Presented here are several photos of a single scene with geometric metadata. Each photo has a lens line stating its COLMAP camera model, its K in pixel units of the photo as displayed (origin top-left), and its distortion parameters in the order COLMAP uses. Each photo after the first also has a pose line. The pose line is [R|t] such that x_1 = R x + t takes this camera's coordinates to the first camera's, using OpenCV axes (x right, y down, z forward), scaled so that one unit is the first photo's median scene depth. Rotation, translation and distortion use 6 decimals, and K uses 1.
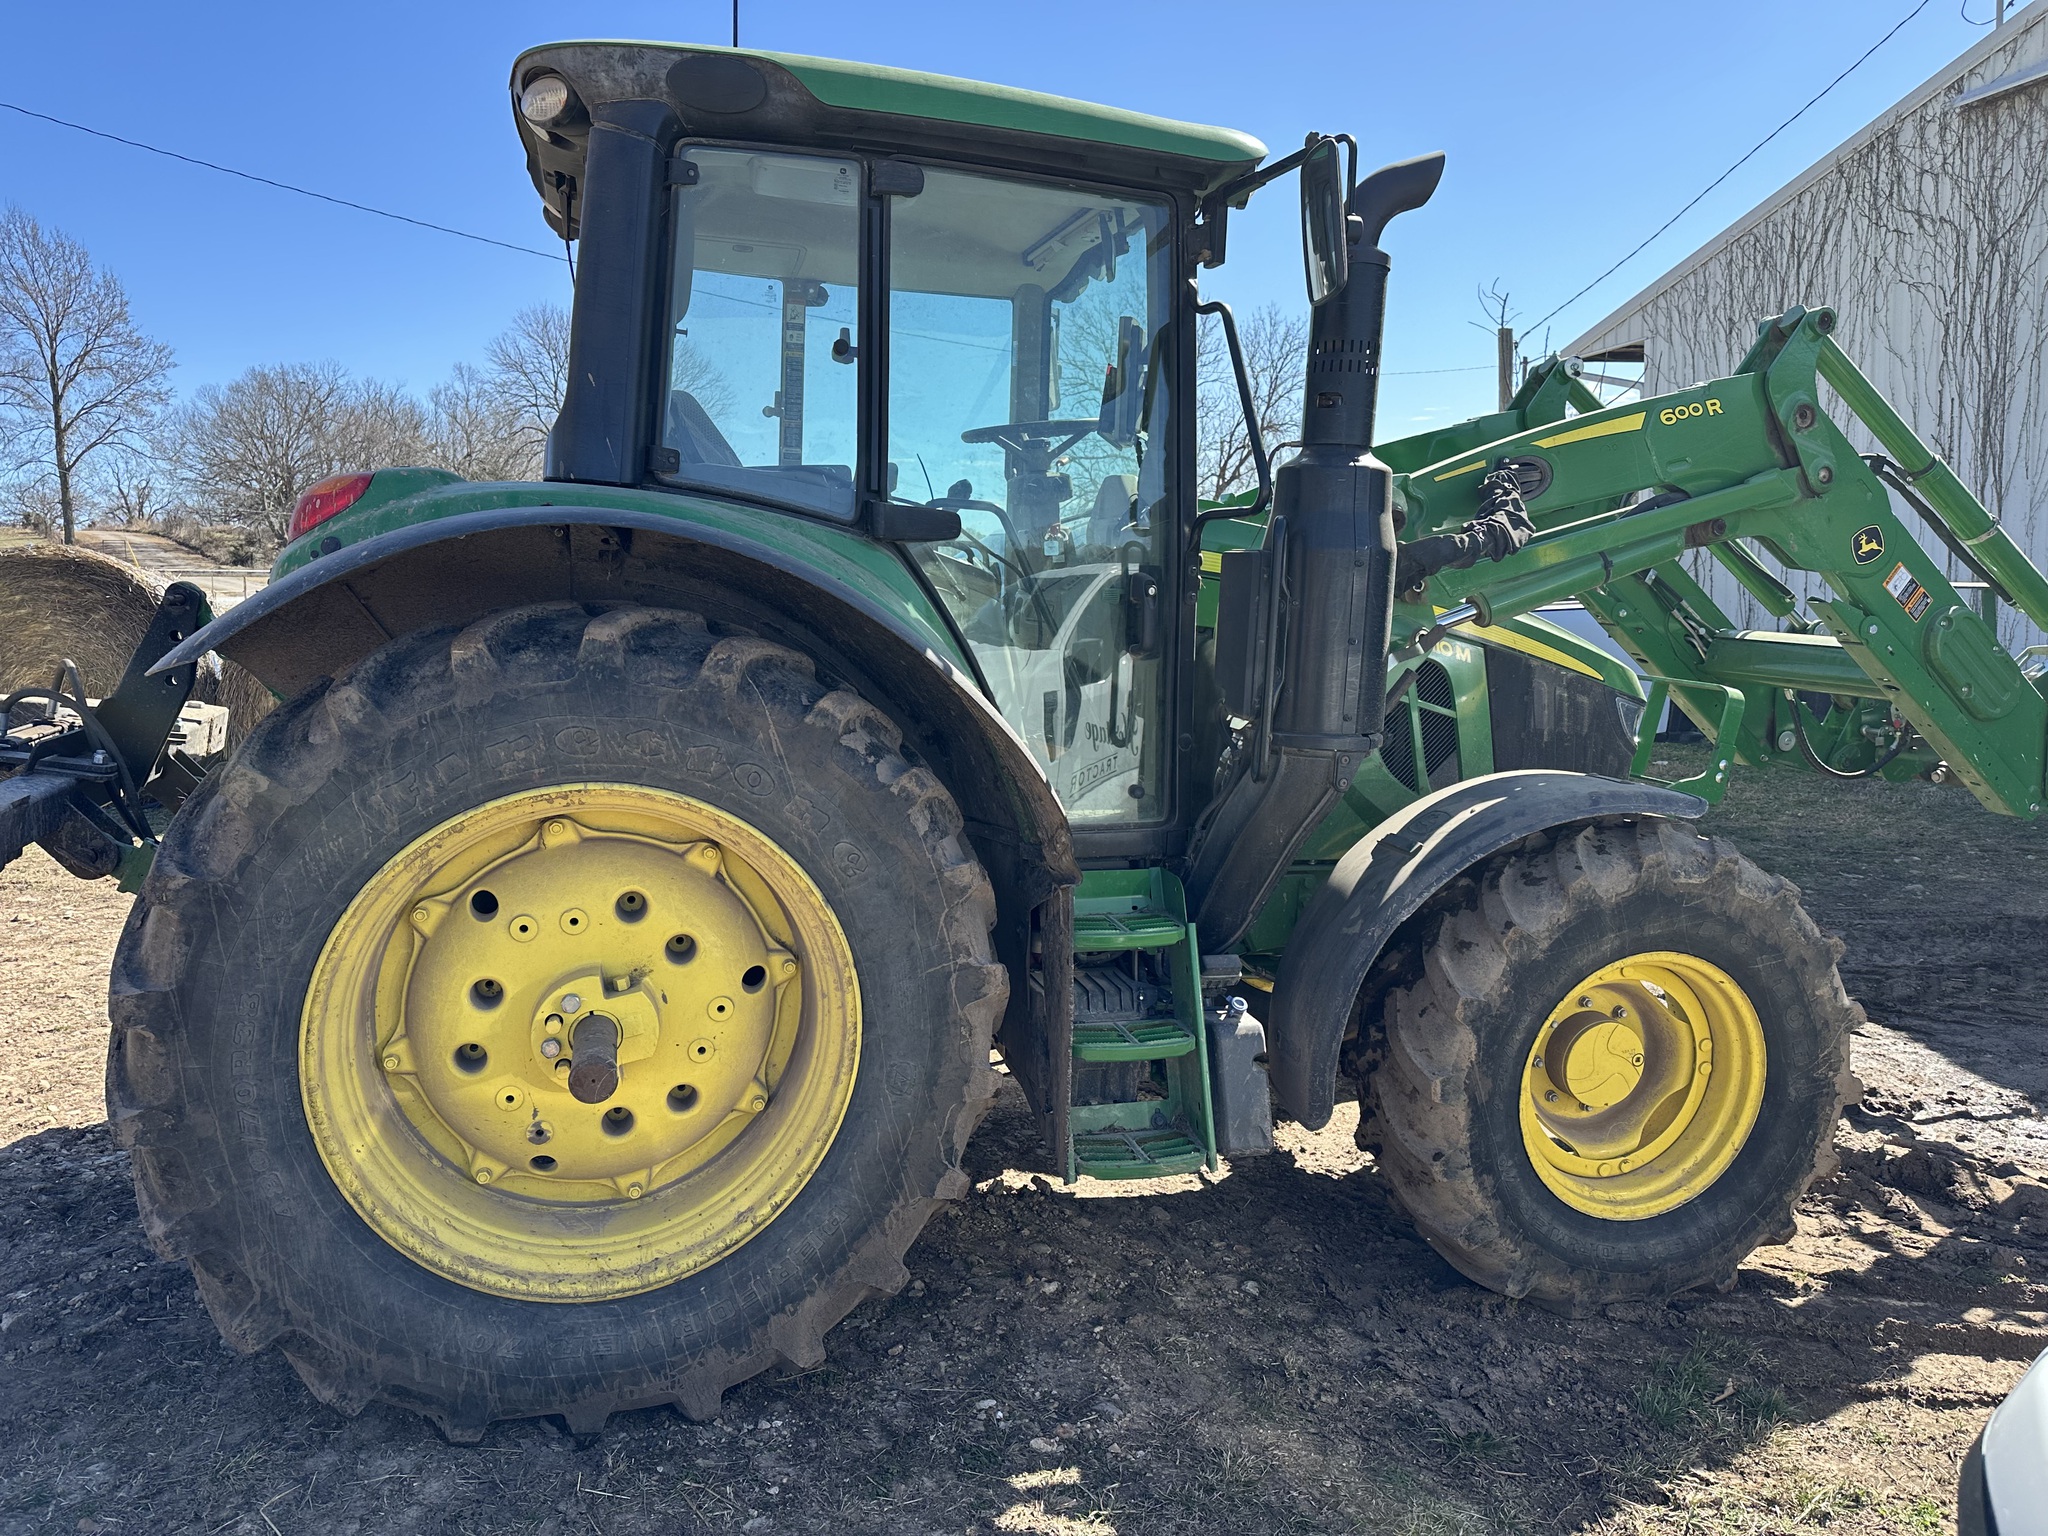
lens RADIAL K [[1451.5, 0, 1016.6], [0, 1451.5, 762.6], [0, 0, 1]] dist [0.038946, -0.047753]
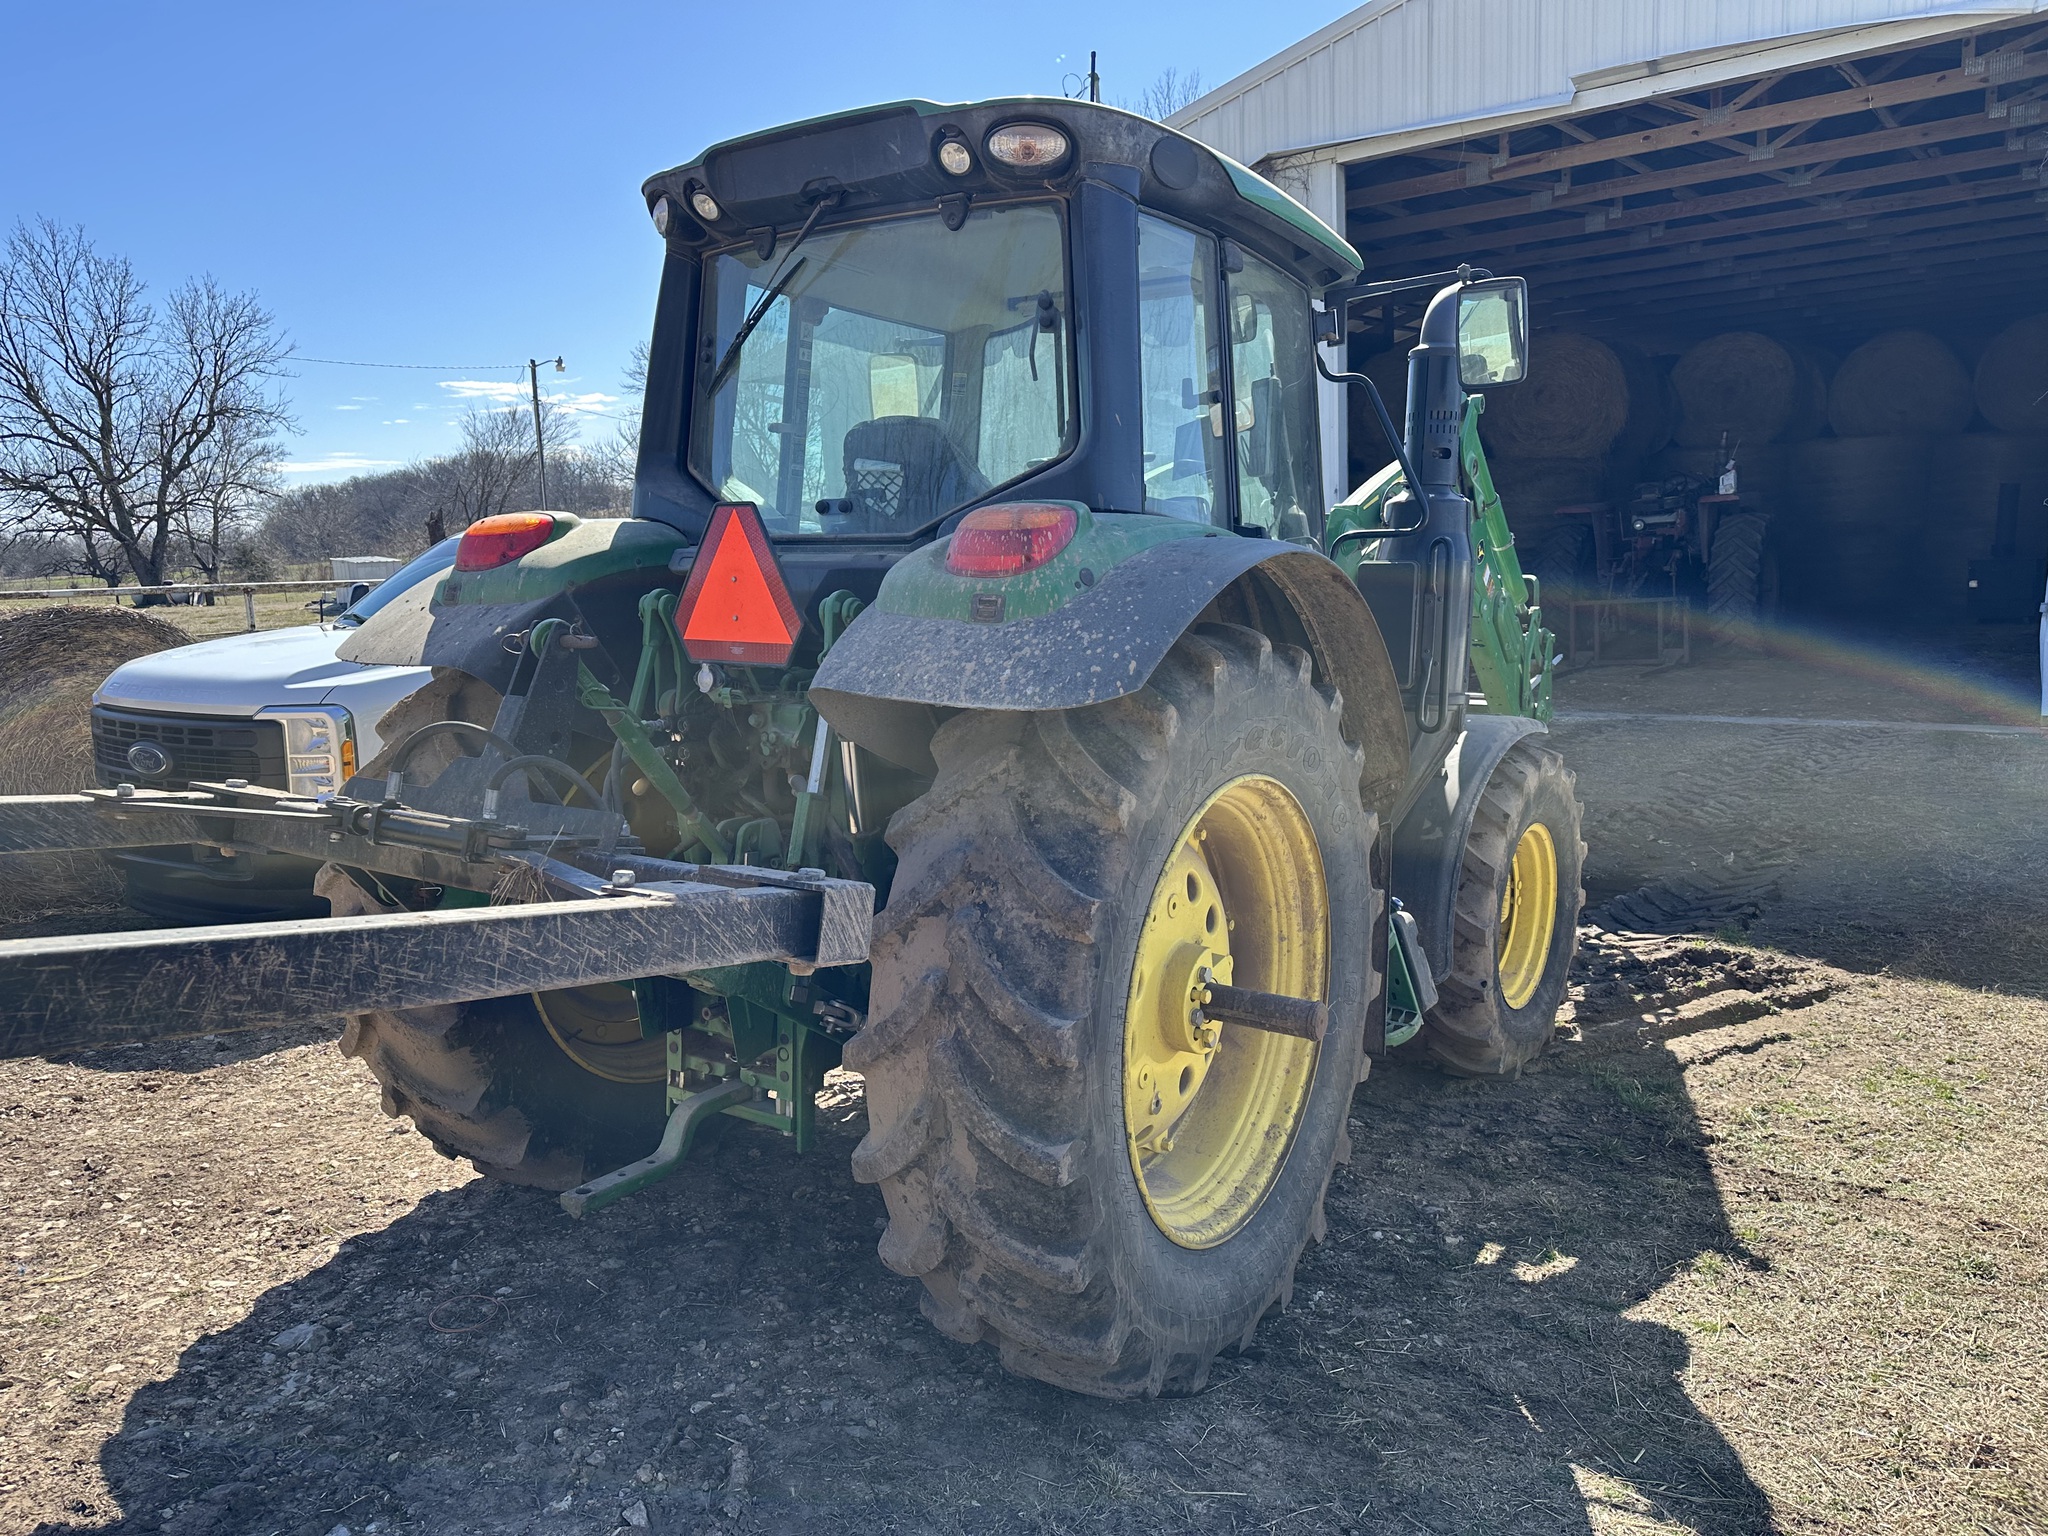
lens RADIAL K [[1451.5, 0, 1012.5], [0, 1451.5, 765.8], [0, 0, 1]] dist [0.038946, -0.047753]
pose [[0.753974, -0.102777, 0.648815, -0.798885], [0.100559, 0.994102, 0.040615, -0.039224], [-0.649162, 0.034621, 0.759862, 0.172494]]
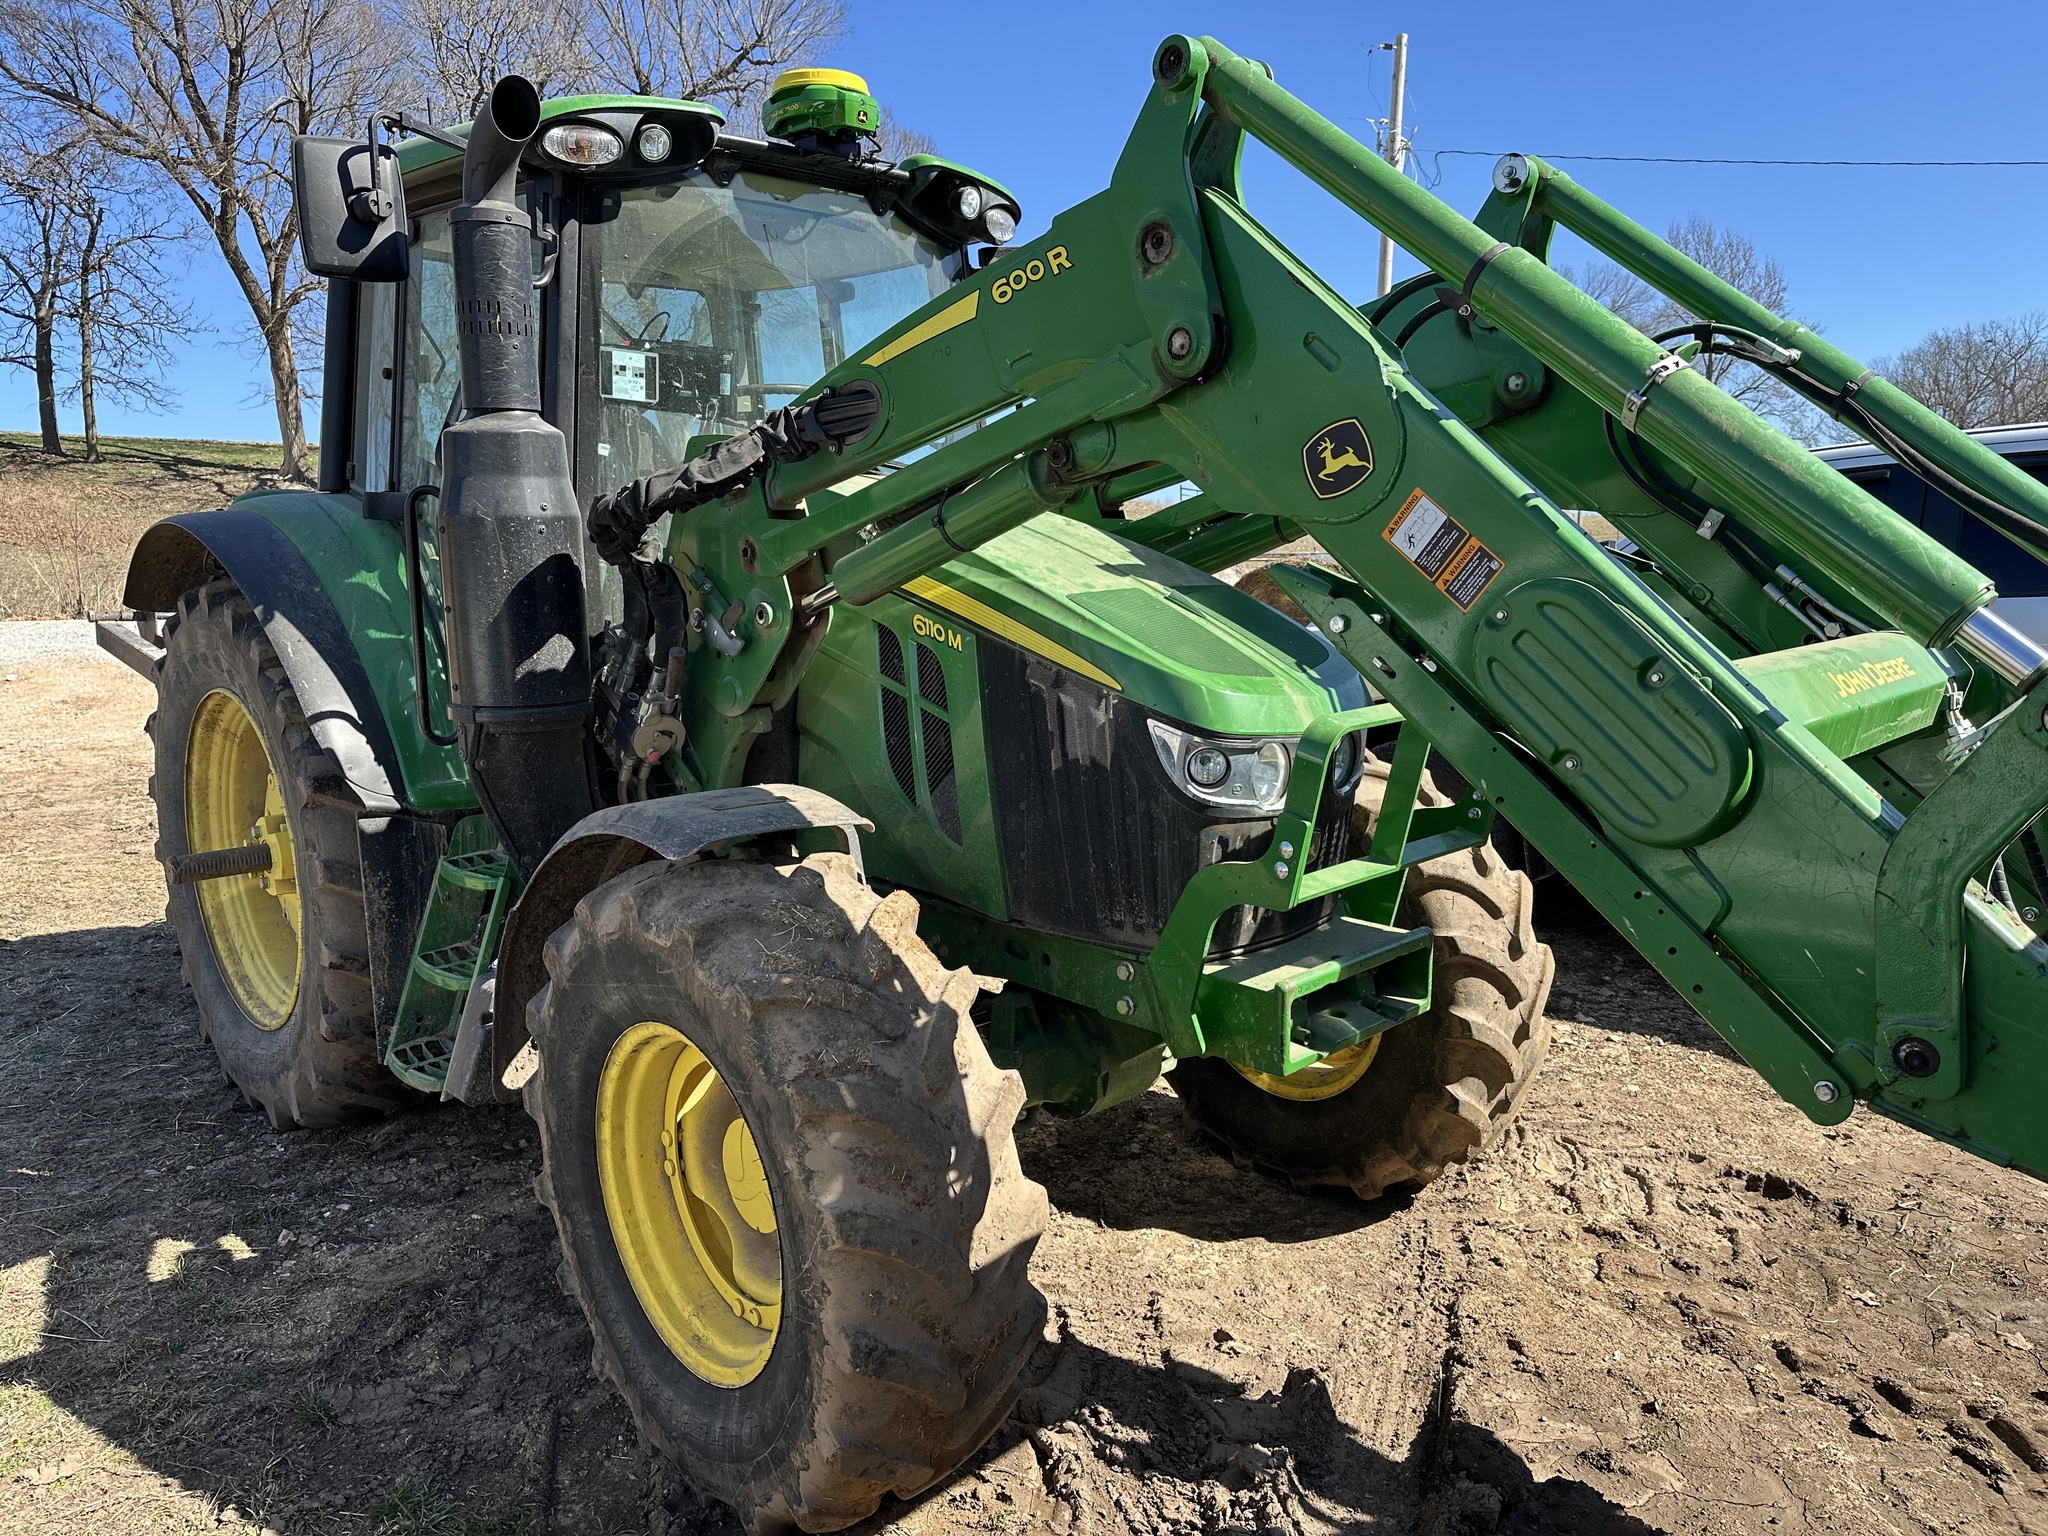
lens RADIAL K [[1451.5, 0, 1018.4], [0, 1451.5, 782.8], [0, 0, 1]] dist [0.038946, -0.047753]
pose [[0.467332, 0.117741, -0.876207, 0.996494], [-0.093424, 0.992120, 0.083488, -0.068859], [0.879132, 0.042842, 0.474649, 0.669121]]
